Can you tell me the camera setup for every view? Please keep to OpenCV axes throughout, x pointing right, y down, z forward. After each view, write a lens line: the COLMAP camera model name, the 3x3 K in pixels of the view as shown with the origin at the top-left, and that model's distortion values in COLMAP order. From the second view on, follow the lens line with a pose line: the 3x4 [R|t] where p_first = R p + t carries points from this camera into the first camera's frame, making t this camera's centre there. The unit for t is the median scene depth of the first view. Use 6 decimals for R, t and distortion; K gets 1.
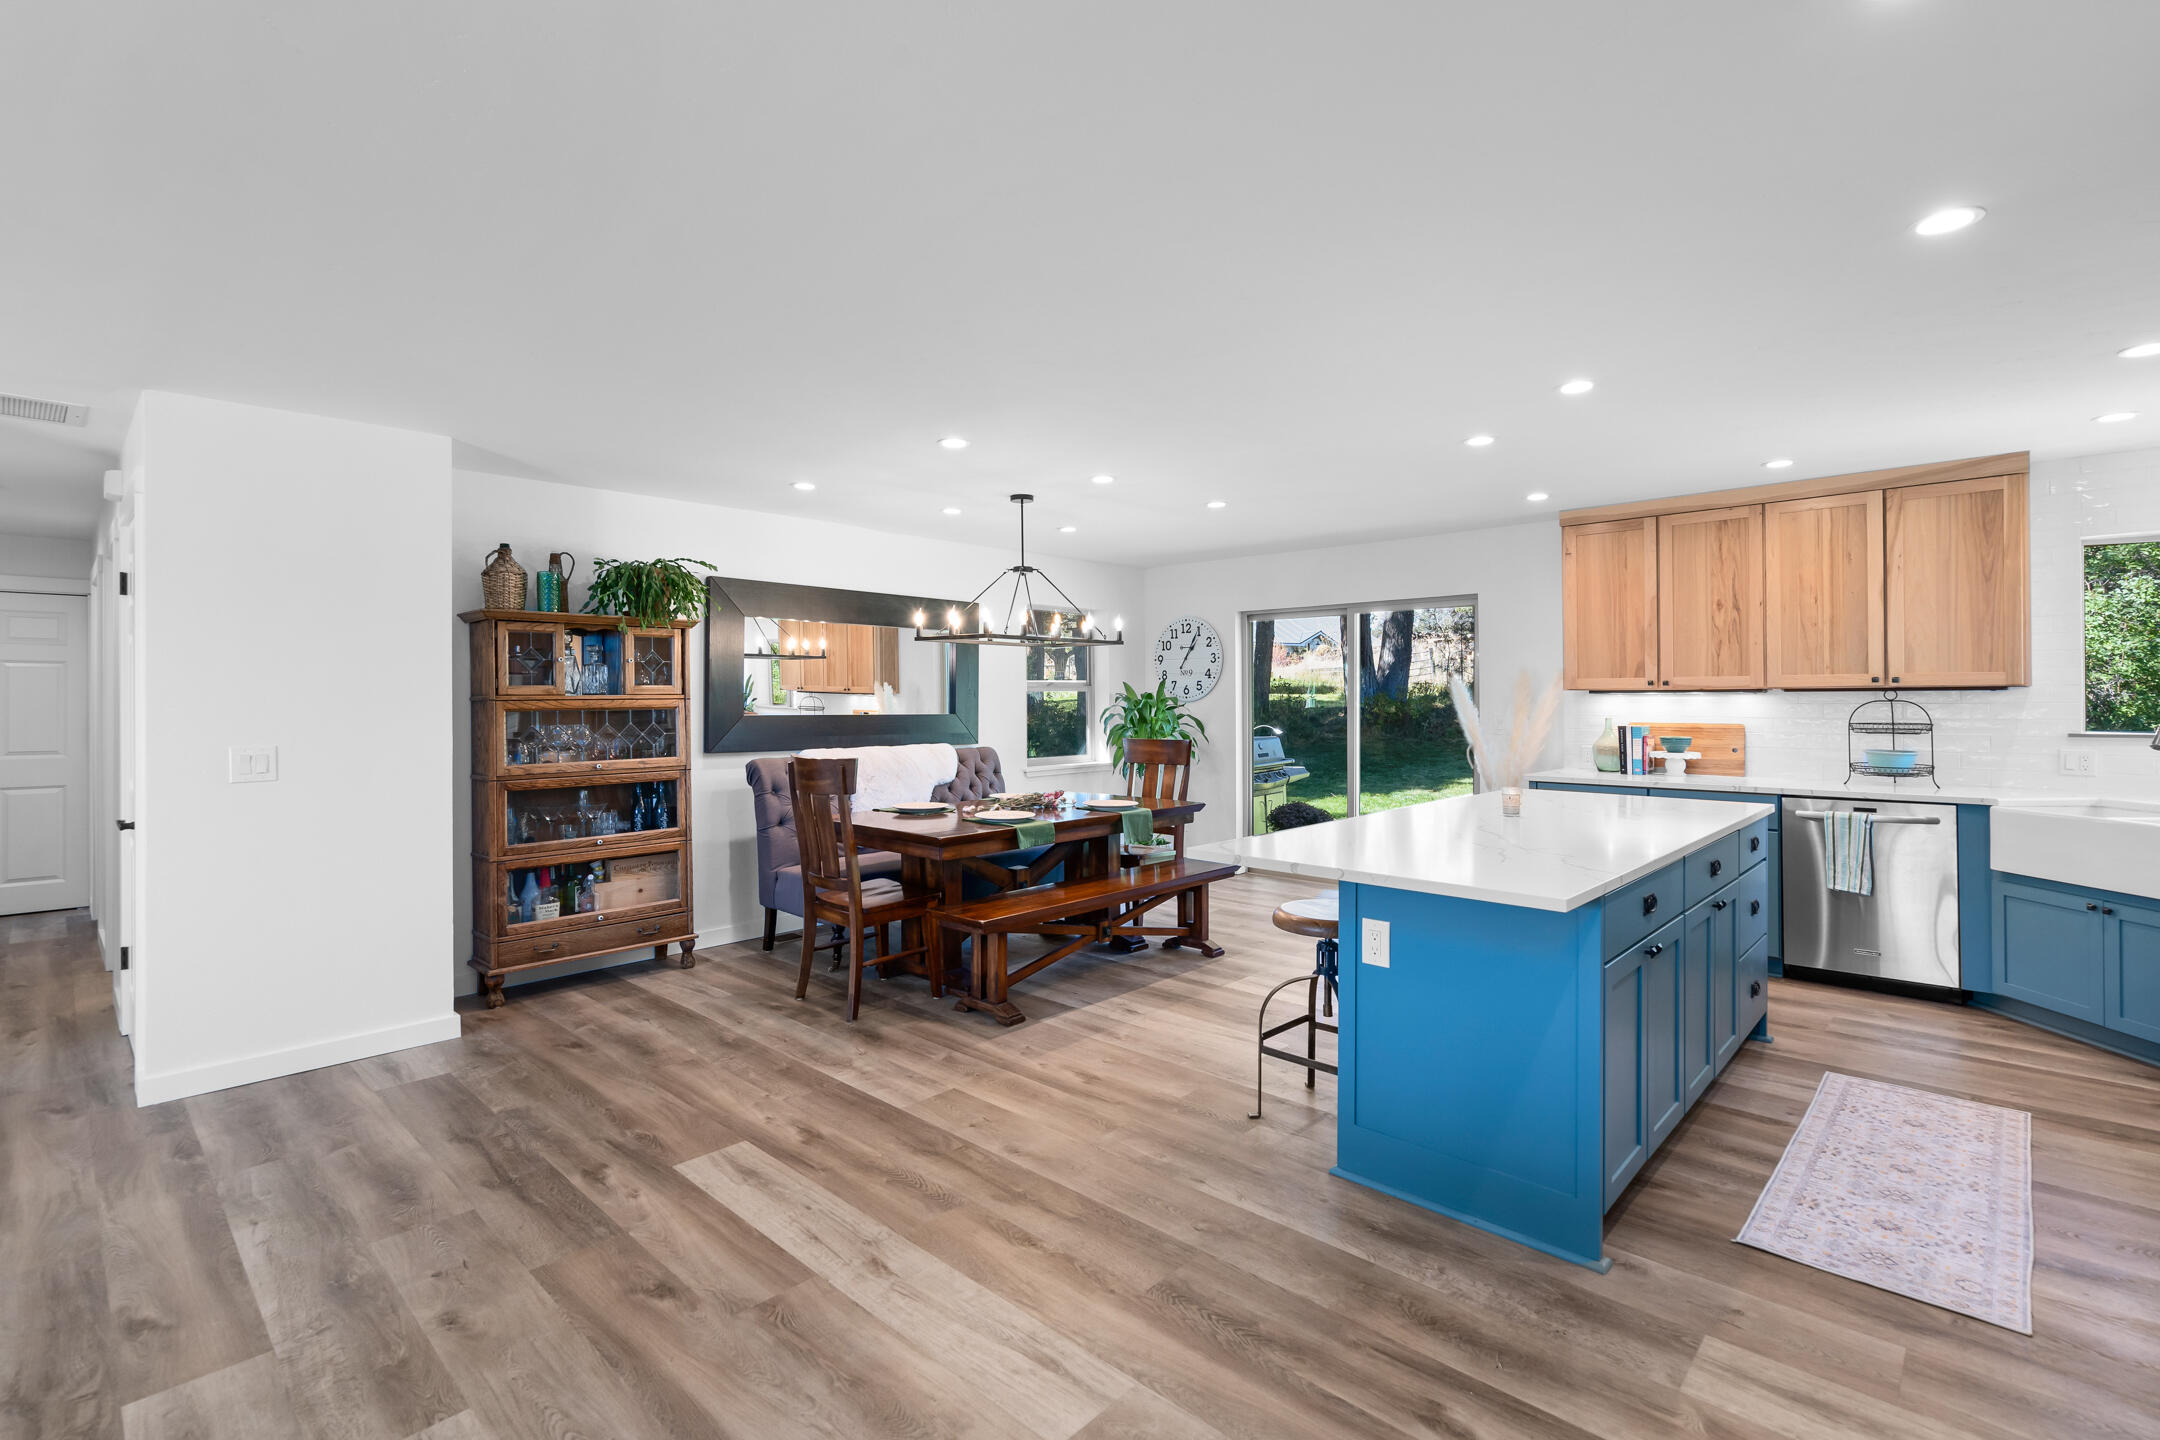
lens RADIAL K [[987.4, 0, 1055.2], [0, 987.4, 688.9], [0, 0, 1]] dist [-0.003653, 0.000942]
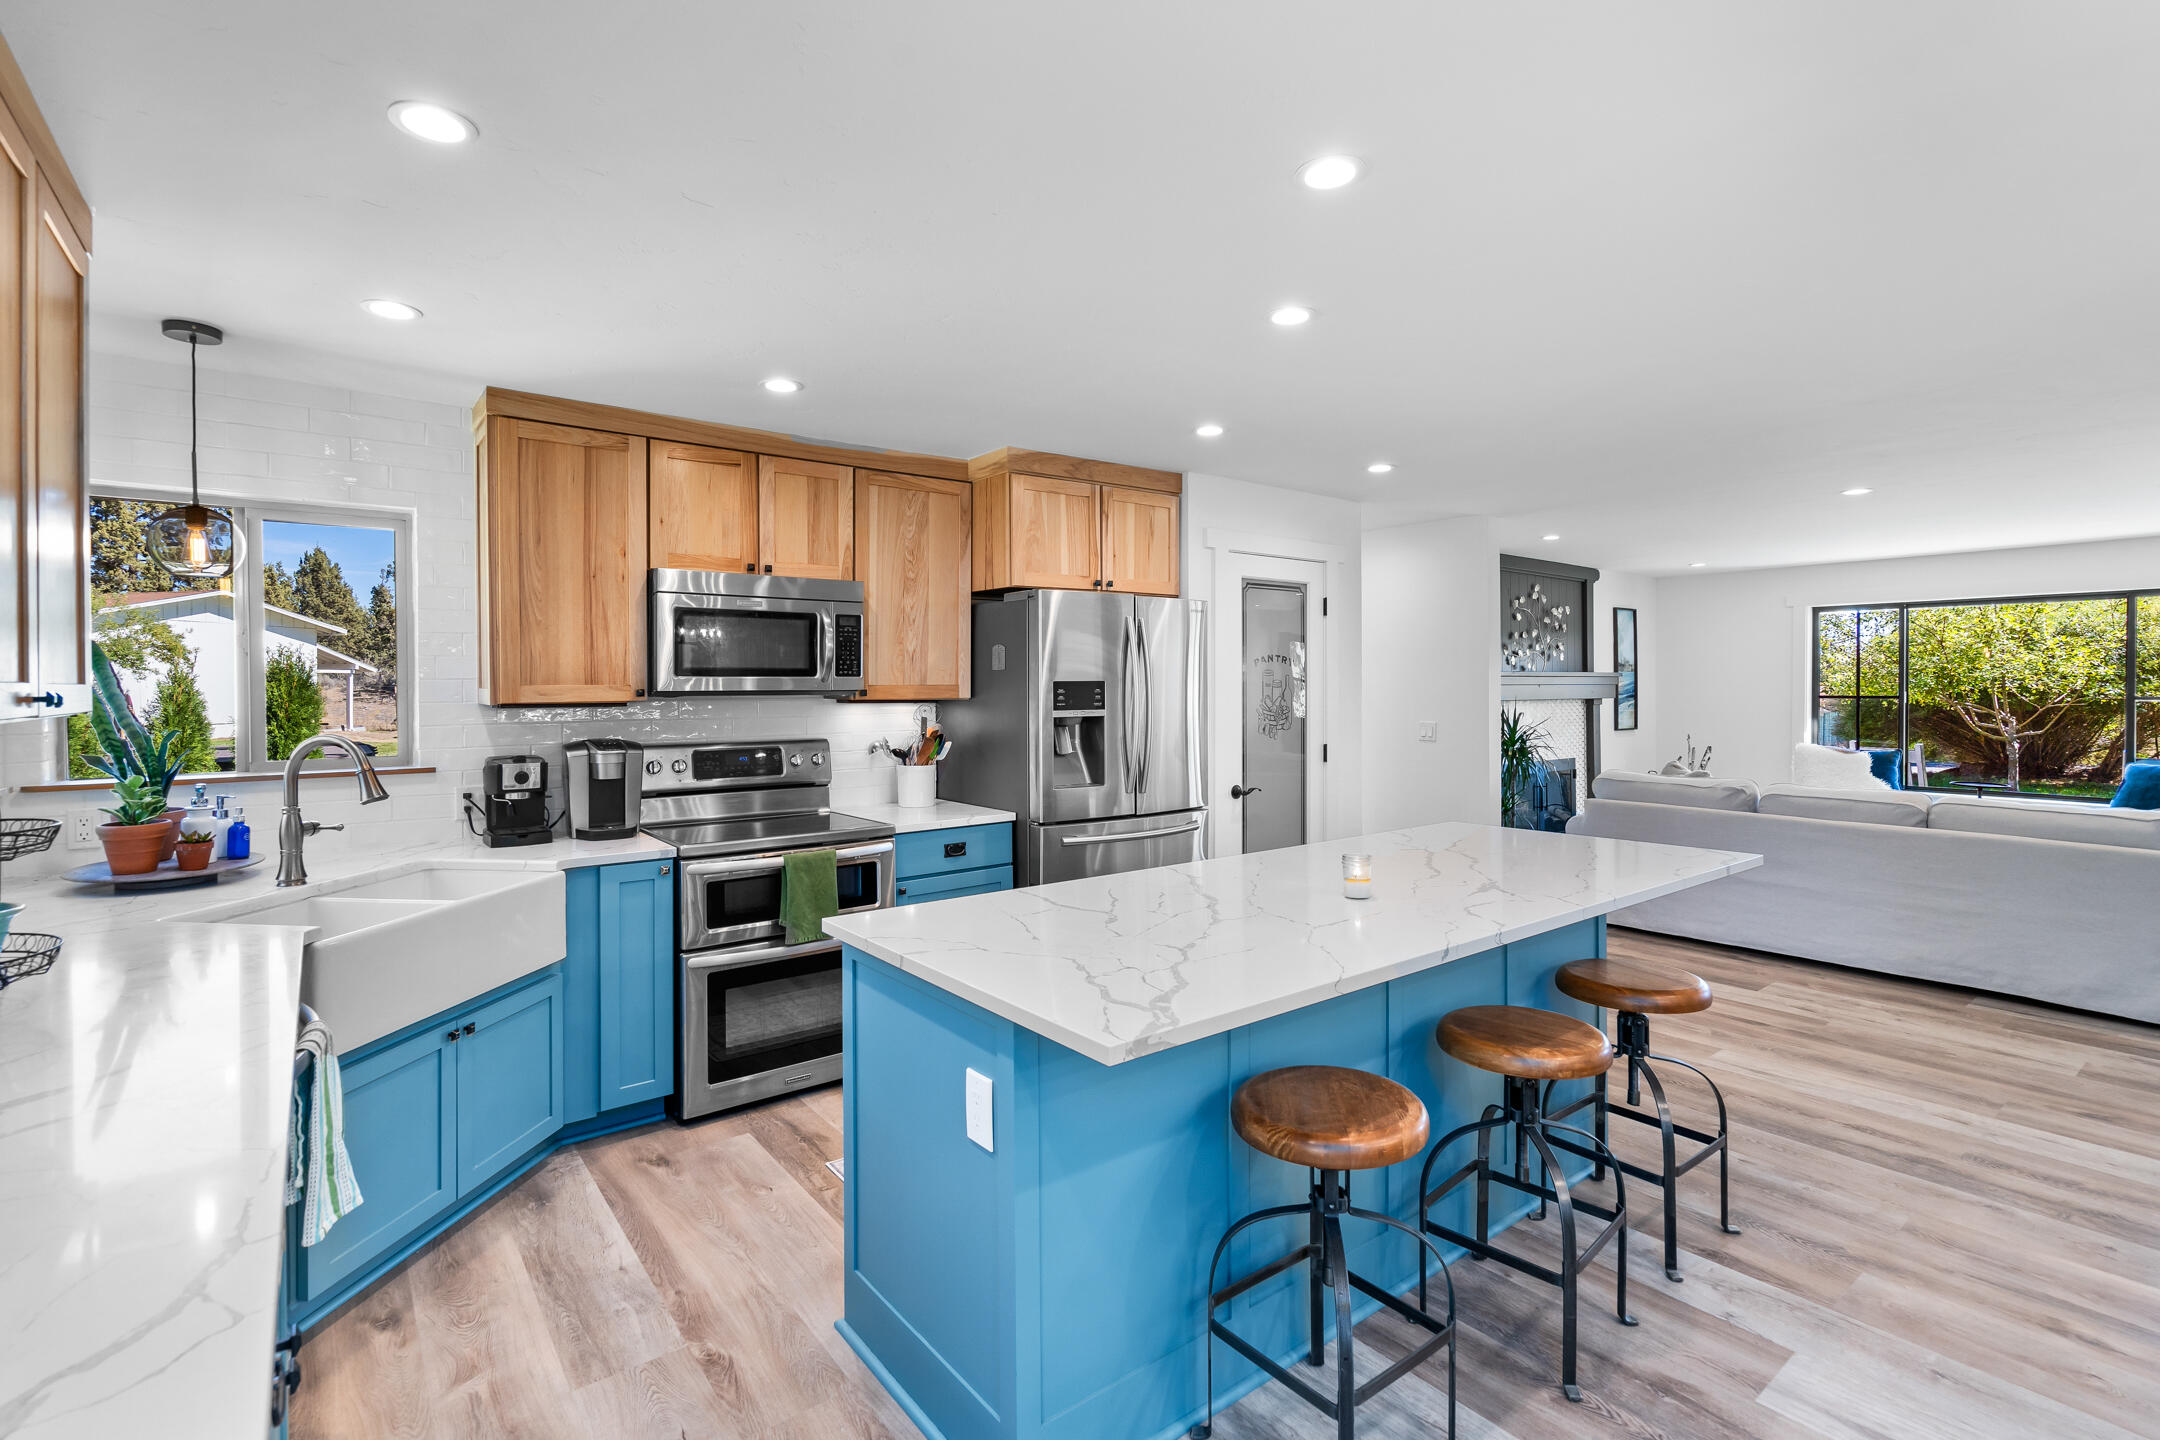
lens RADIAL K [[987.4, 0, 1076.8], [0, 987.4, 700.9], [0, 0, 1]] dist [-0.003653, 0.000942]
pose [[-0.990207, 0.010464, 0.139212, 0.421530], [0.010856, 0.999939, 0.002057, -0.004490], [-0.139182, 0.003549, -0.990260, 1.284394]]
